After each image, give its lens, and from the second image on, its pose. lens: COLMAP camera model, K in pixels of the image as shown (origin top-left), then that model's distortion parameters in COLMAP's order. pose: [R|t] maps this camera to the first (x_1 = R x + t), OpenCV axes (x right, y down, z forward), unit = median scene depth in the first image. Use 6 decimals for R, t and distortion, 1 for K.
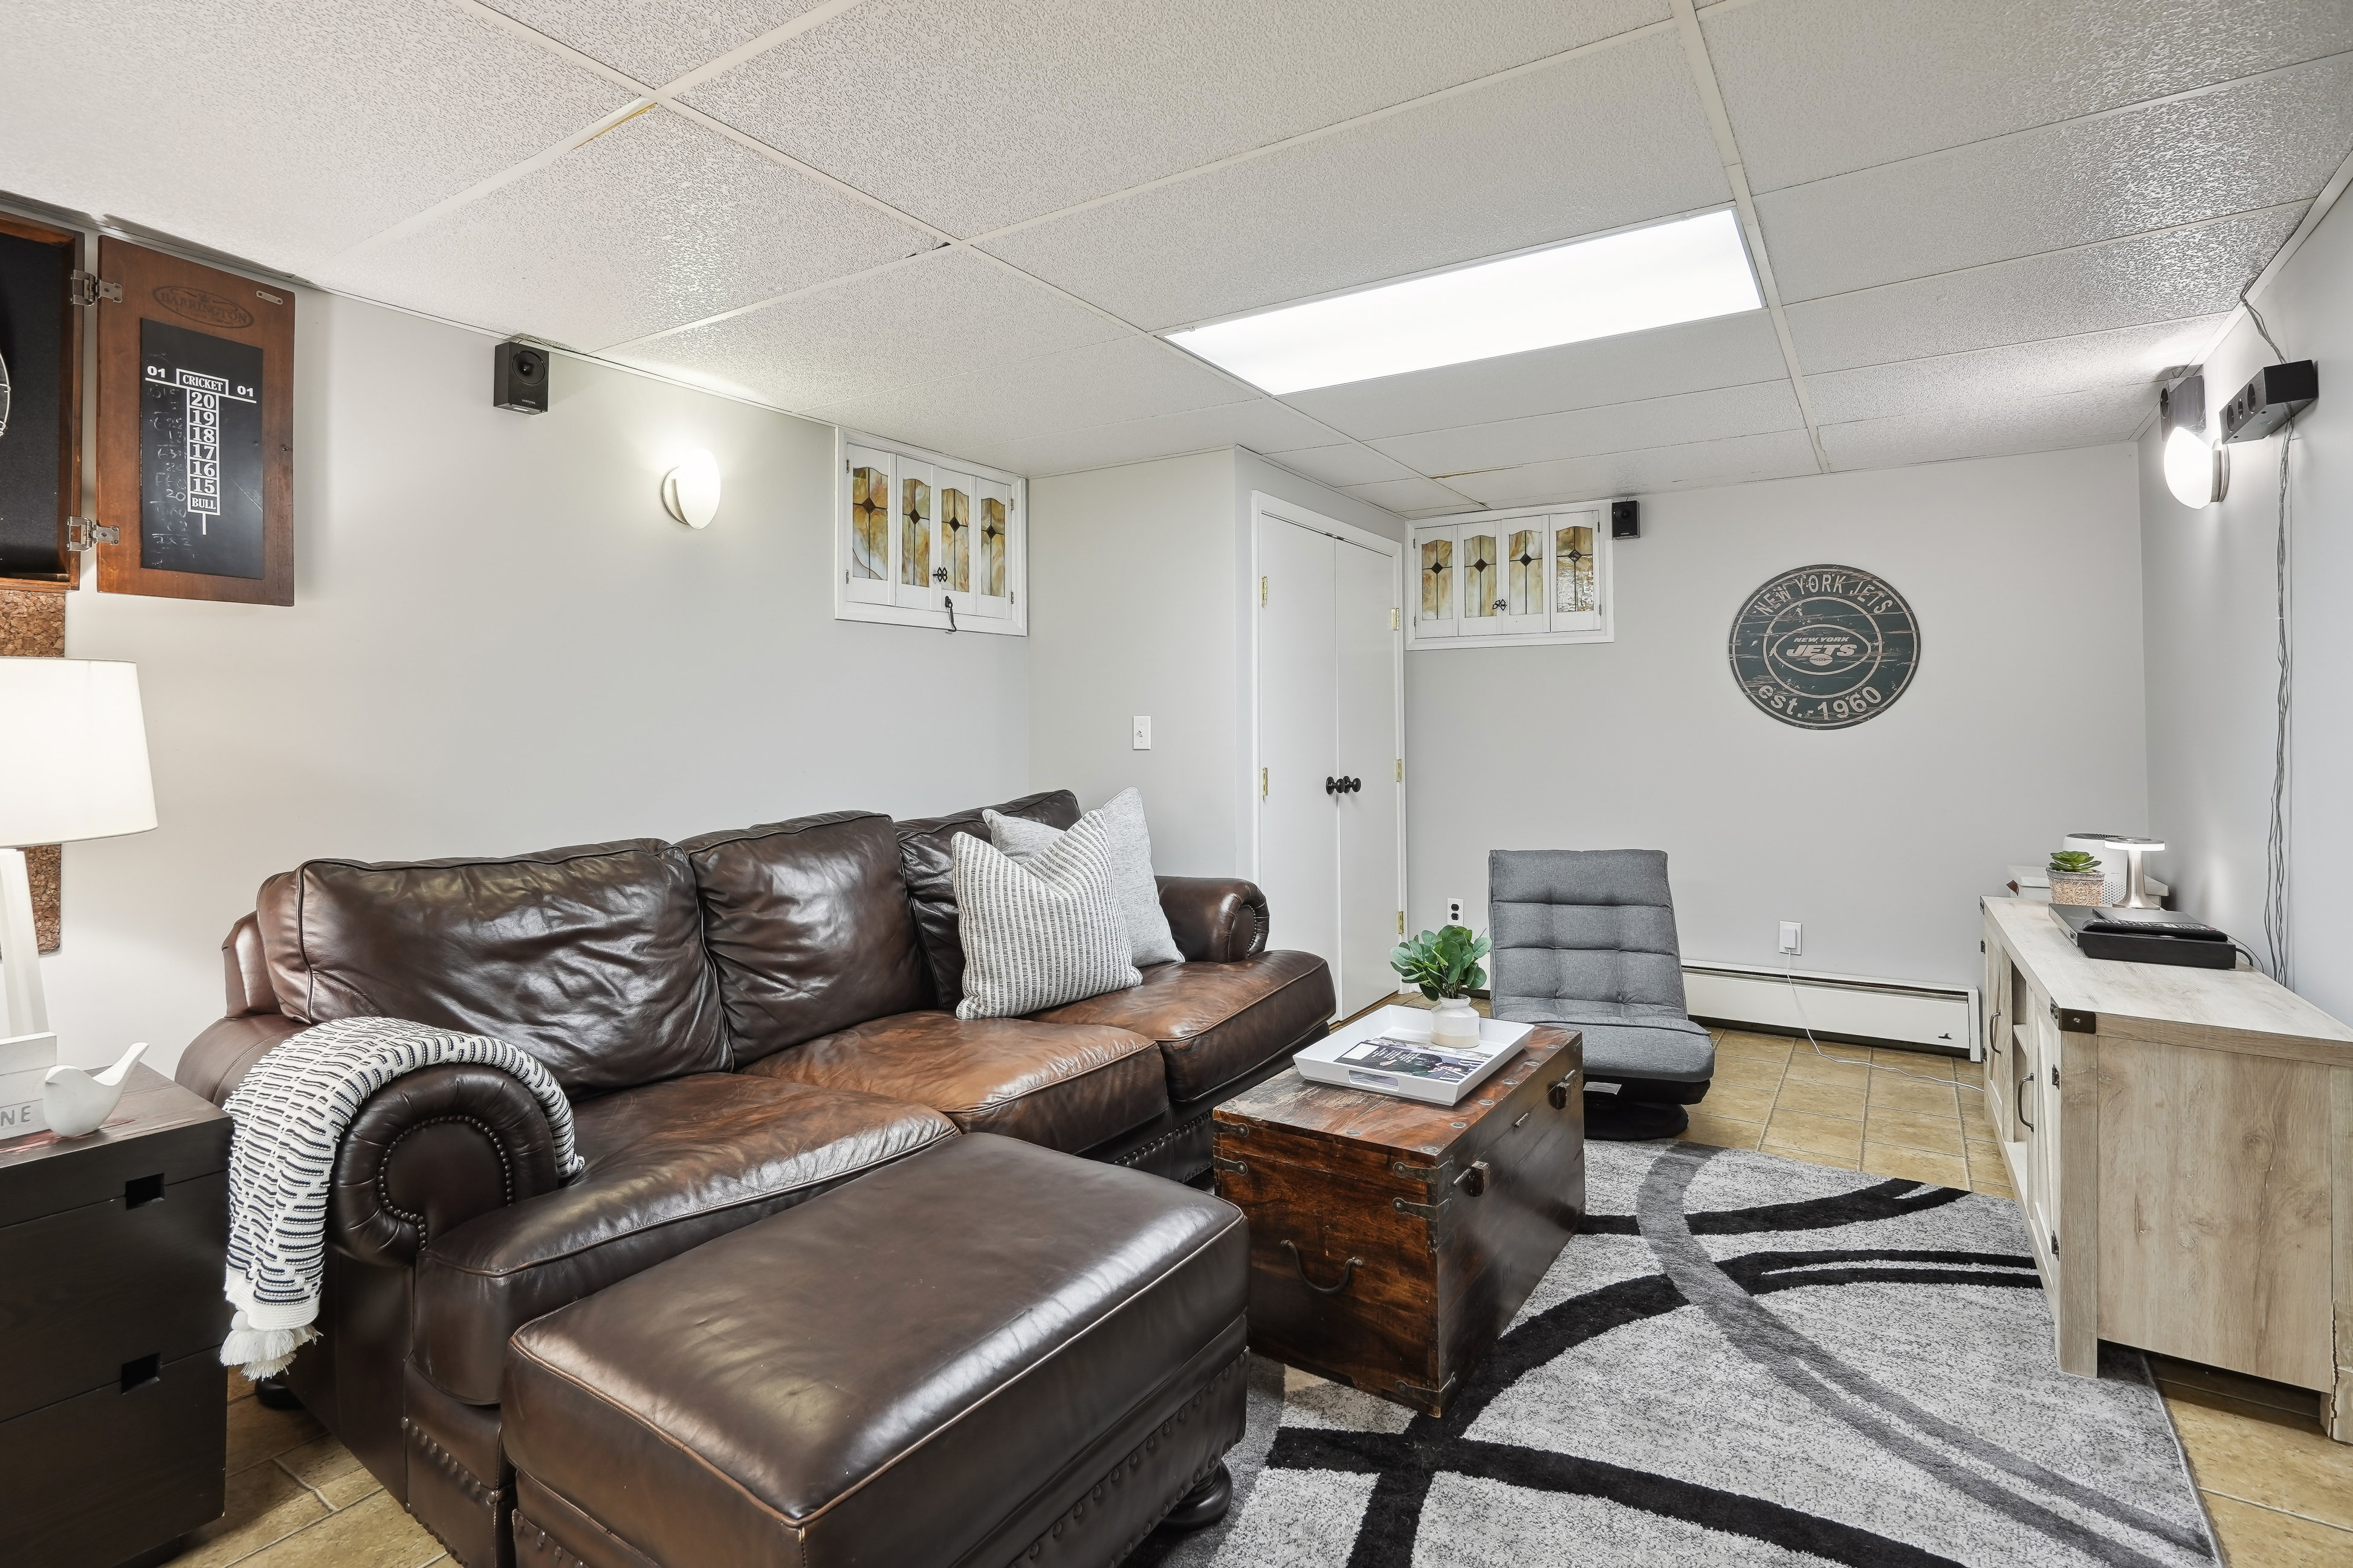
lens RADIAL K [[1075.9, 0, 1166.6], [0, 1075.9, 716.4], [0, 0, 1]] dist [-0.006396, 0.001073]
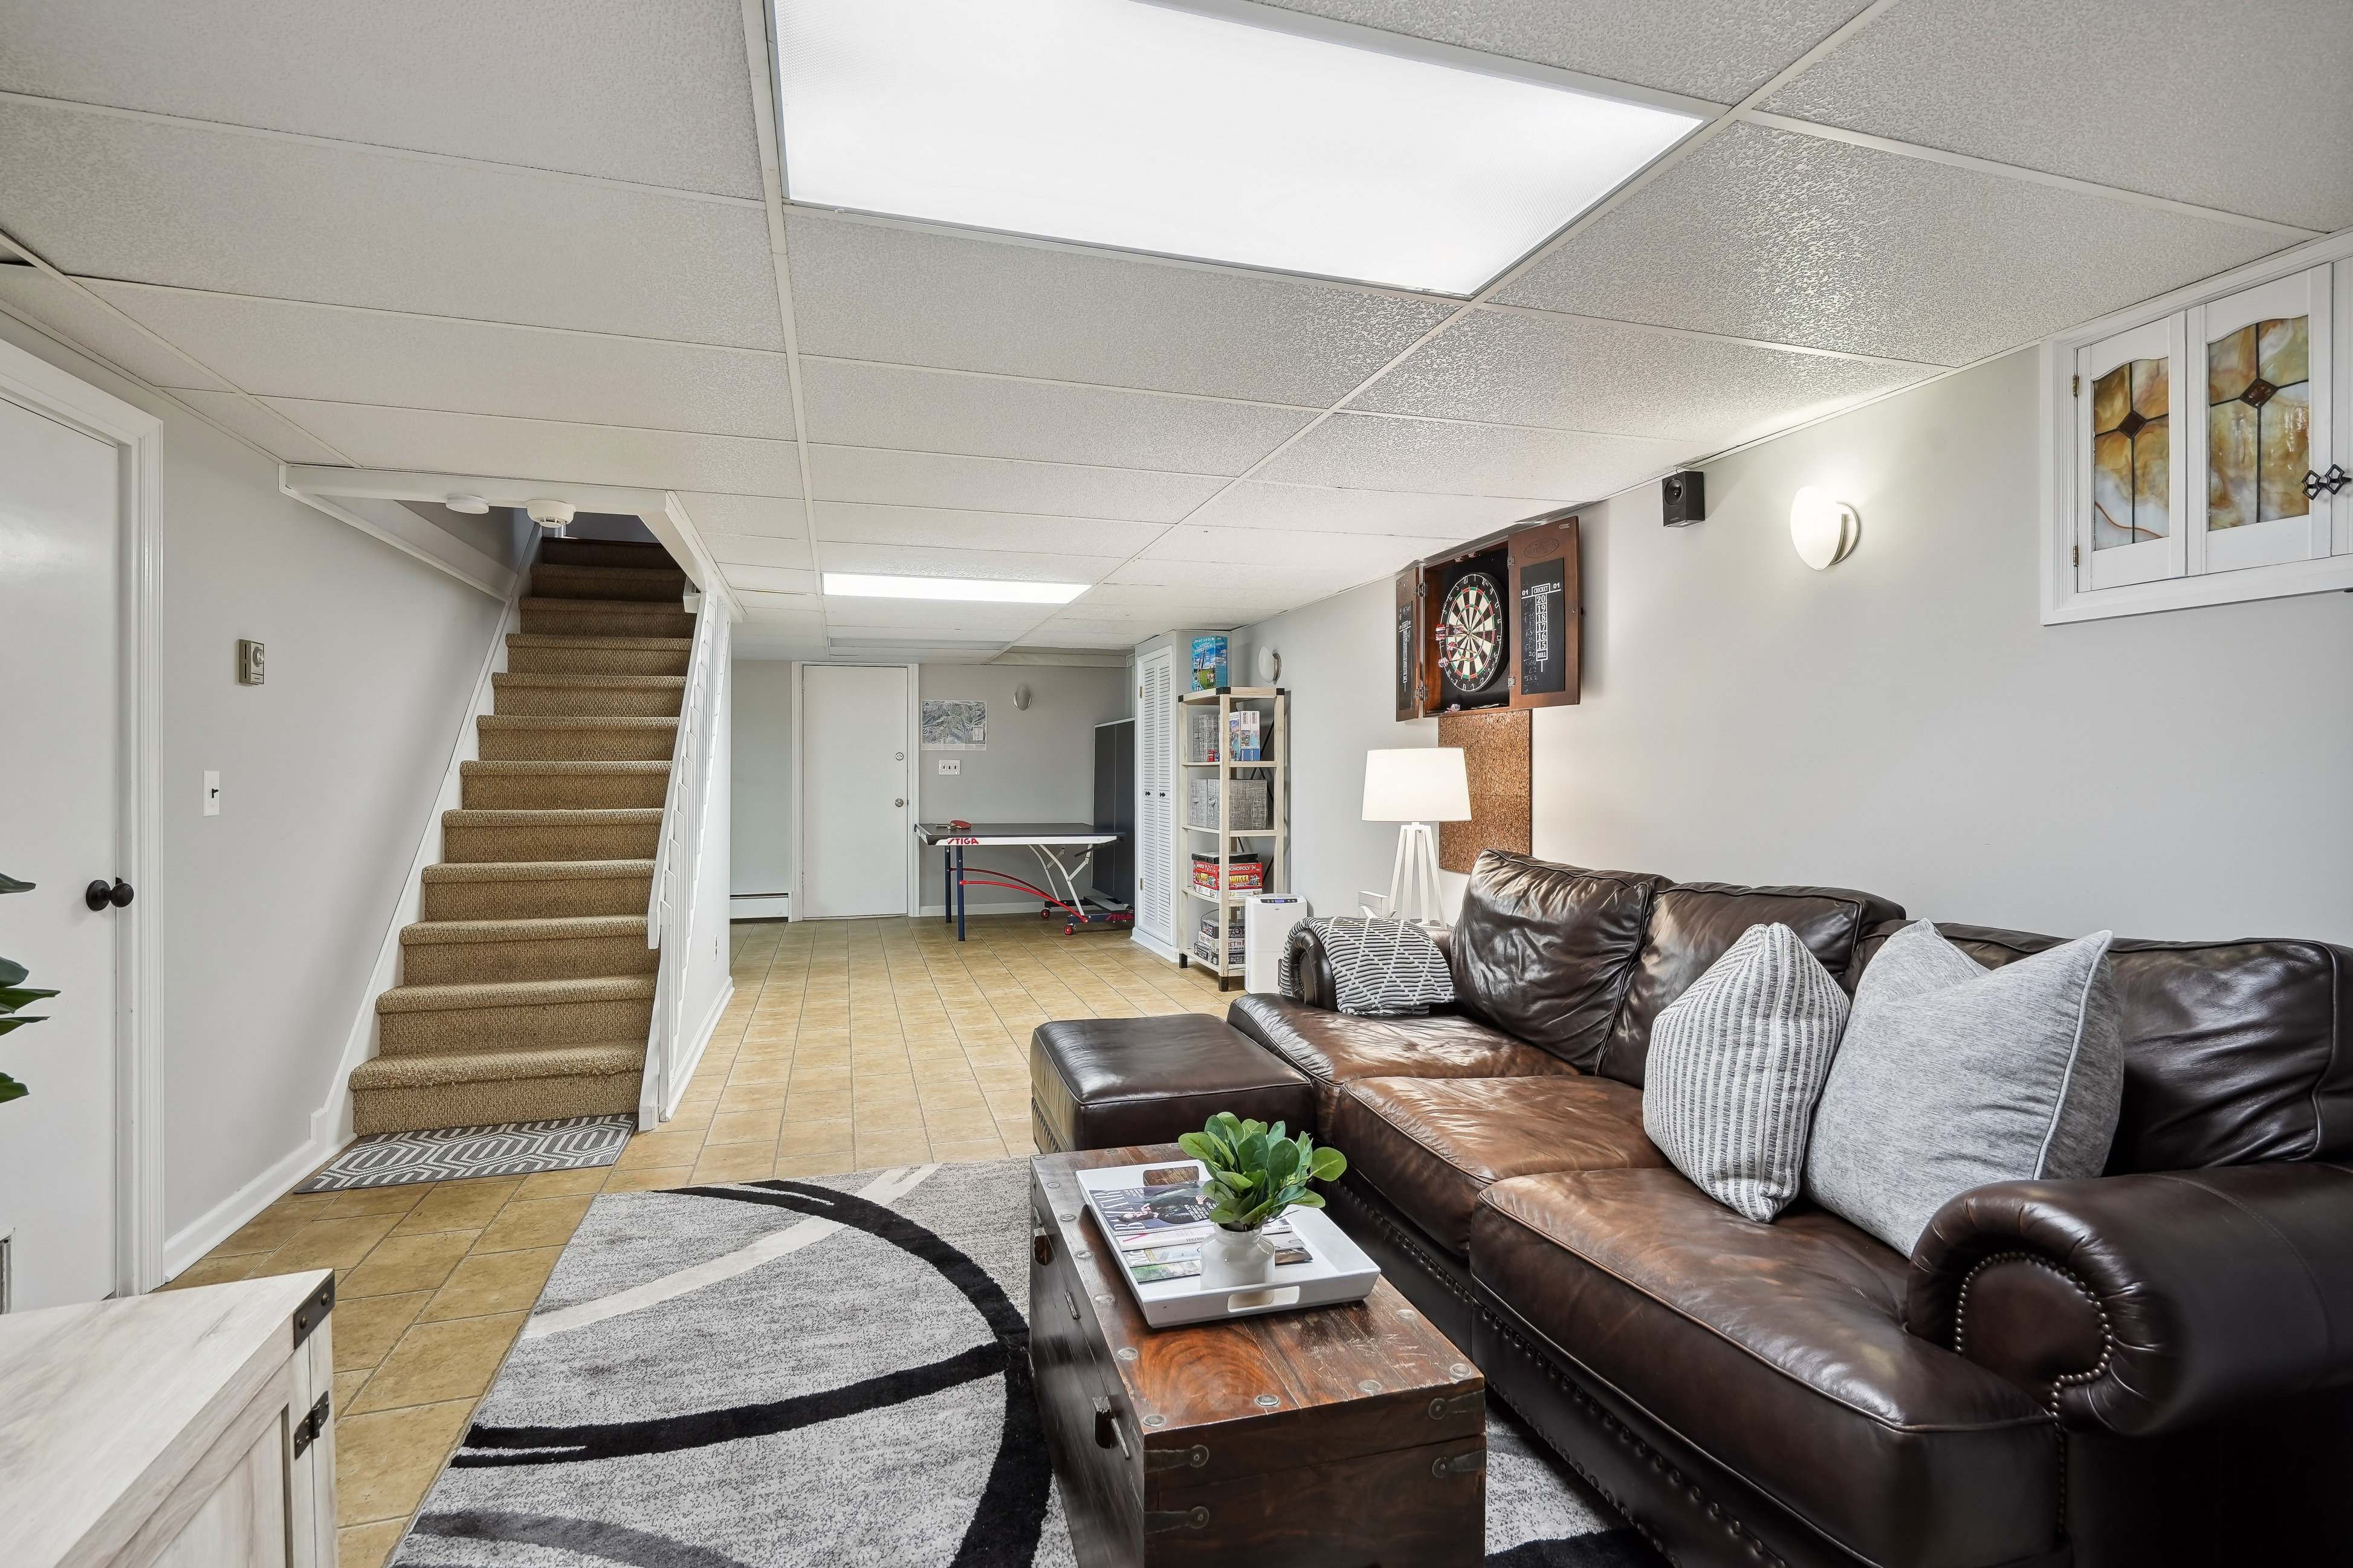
lens RADIAL K [[1075.9, 0, 1169.9], [0, 1075.9, 777.4], [0, 0, 1]] dist [-0.006396, 0.001073]
pose [[-0.621289, 0.012054, -0.783489, 0.858055], [0.011397, 0.999915, 0.006346, -0.006797], [0.783499, -0.004987, -0.621373, 1.484003]]
